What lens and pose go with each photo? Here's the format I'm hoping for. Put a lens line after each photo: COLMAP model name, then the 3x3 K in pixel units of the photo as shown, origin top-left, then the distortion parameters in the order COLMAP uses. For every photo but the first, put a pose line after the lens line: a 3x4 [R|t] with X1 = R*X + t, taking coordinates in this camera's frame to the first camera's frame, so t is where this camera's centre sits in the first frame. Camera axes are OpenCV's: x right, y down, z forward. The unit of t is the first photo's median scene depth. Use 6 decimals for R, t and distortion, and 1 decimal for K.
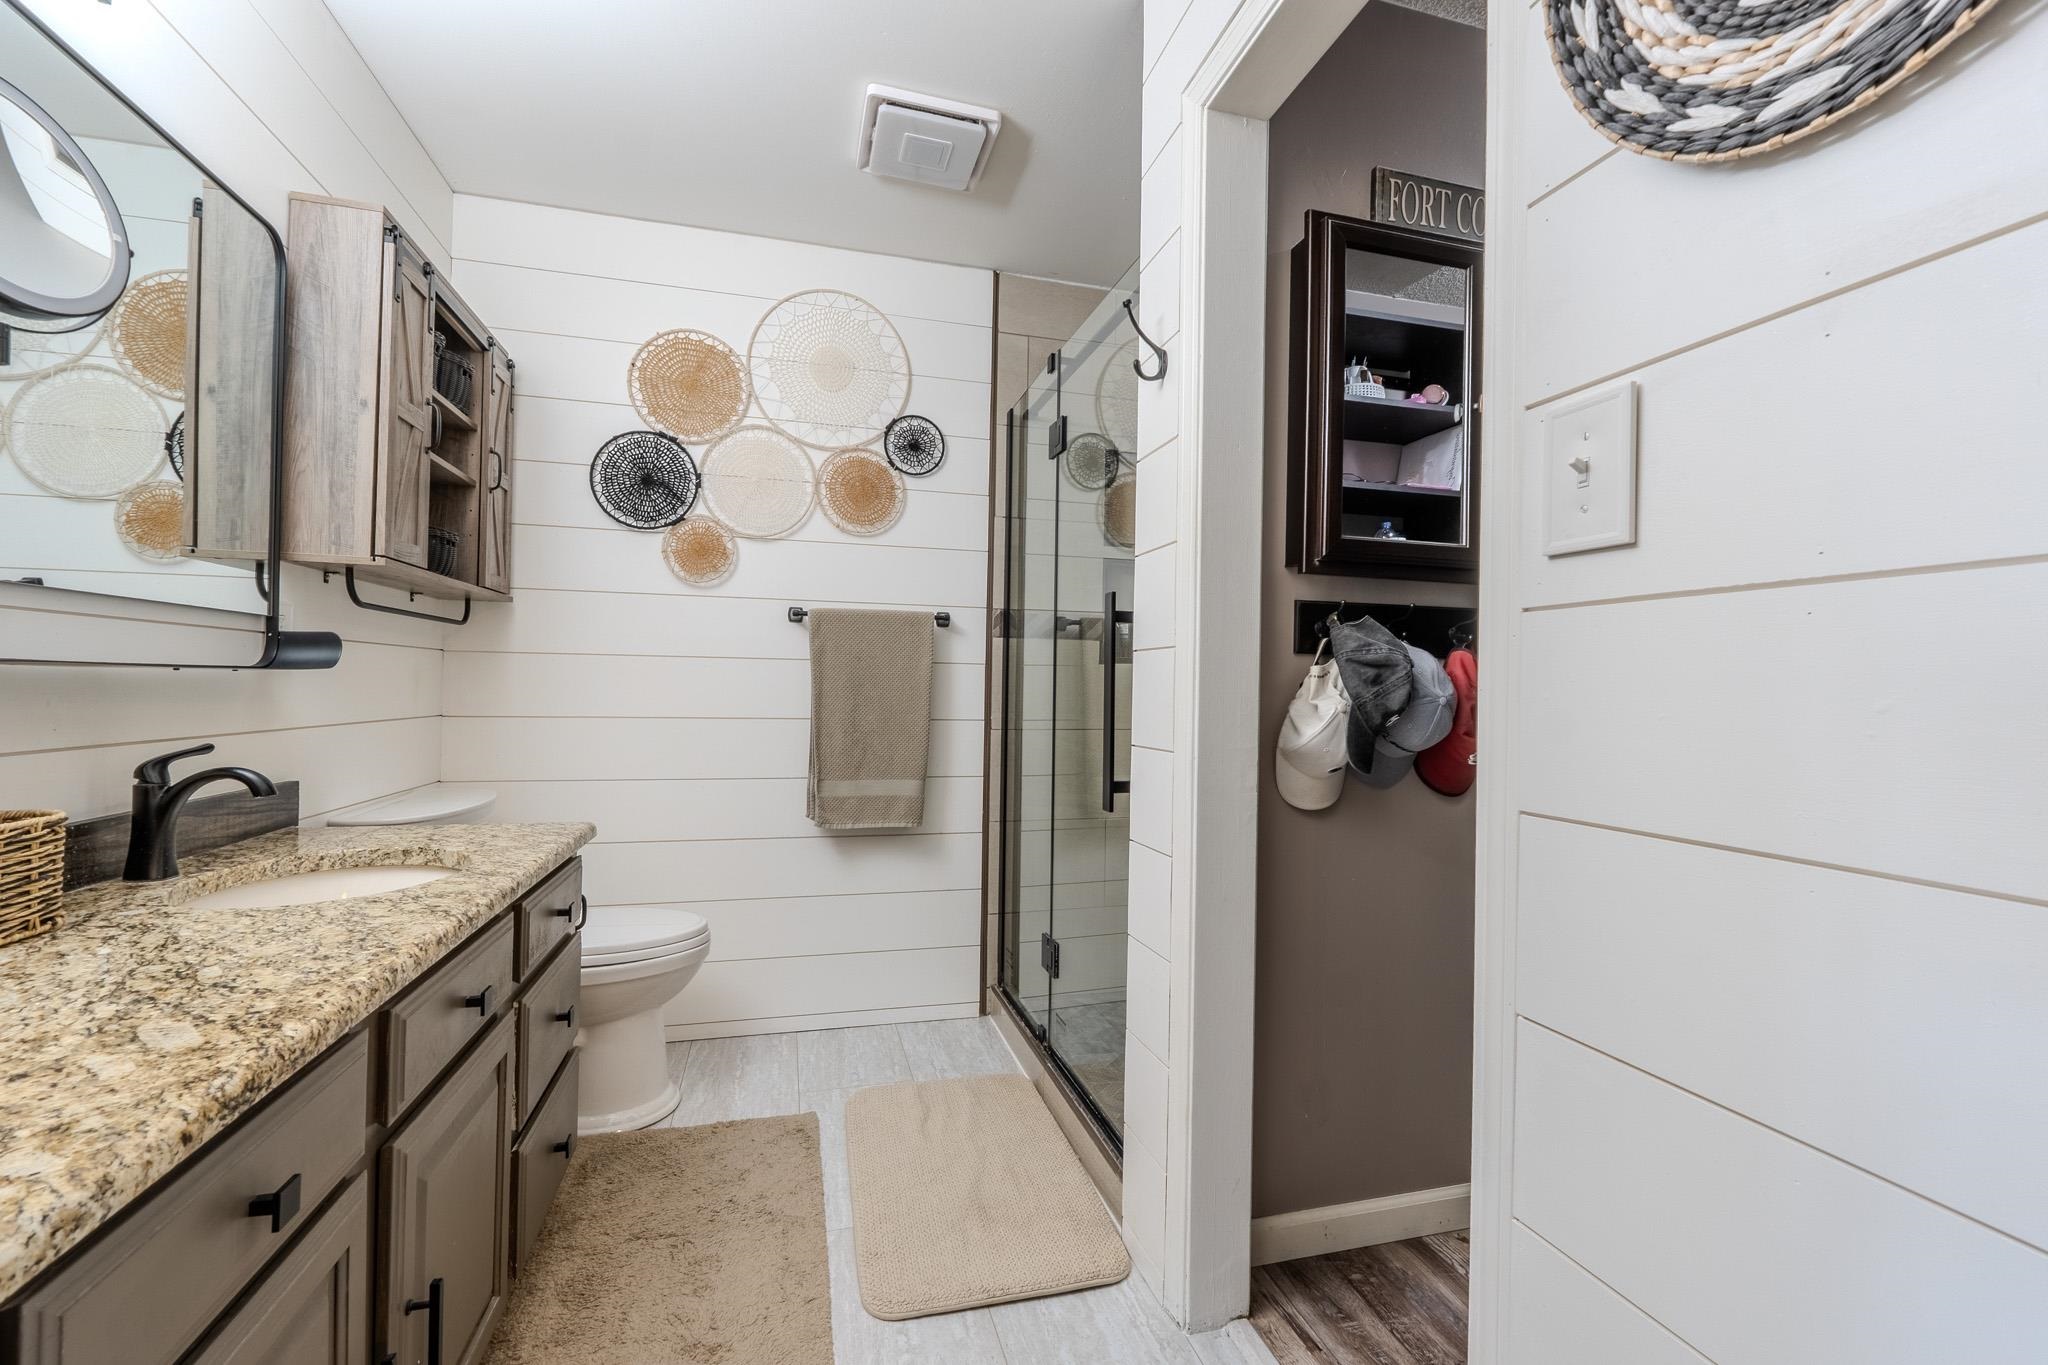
lens RADIAL K [[861.6, 0, 1020.6], [0, 861.6, 678.0], [0, 0, 1]] dist [-0.002159, -0.001174]
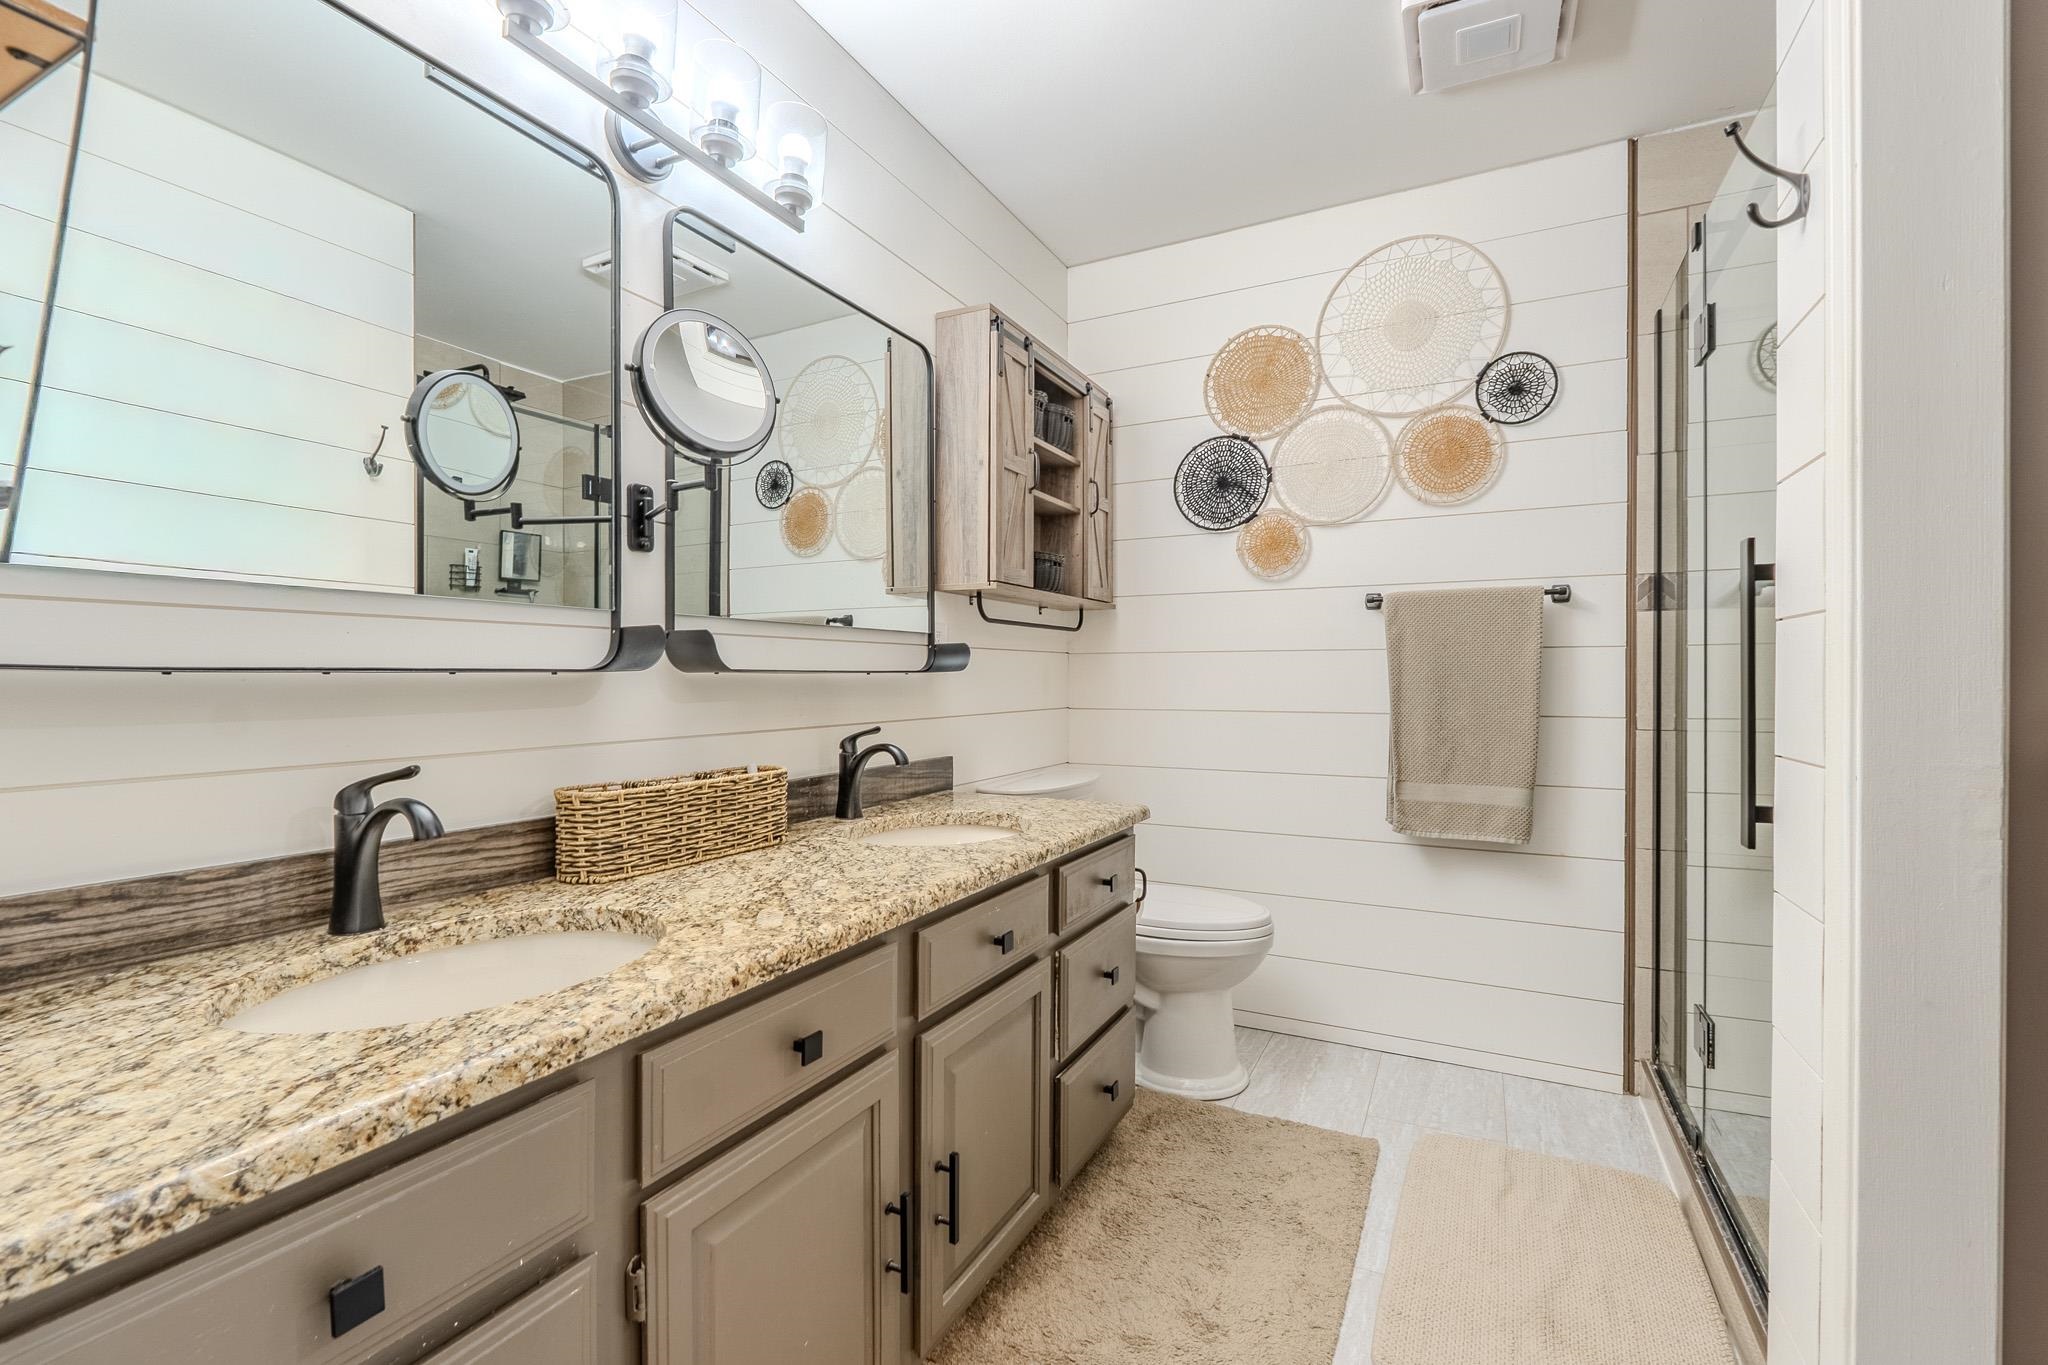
lens RADIAL K [[890.1, 0, 1027.6], [0, 890.1, 677.0], [0, 0, 1]] dist [-0.002446, -0.000395]
pose [[0.740447, -0.017456, -0.671888, 0.137980], [0.021845, 0.999760, -0.001899, 0.002124], [0.671760, -0.013271, 0.740650, 0.052155]]
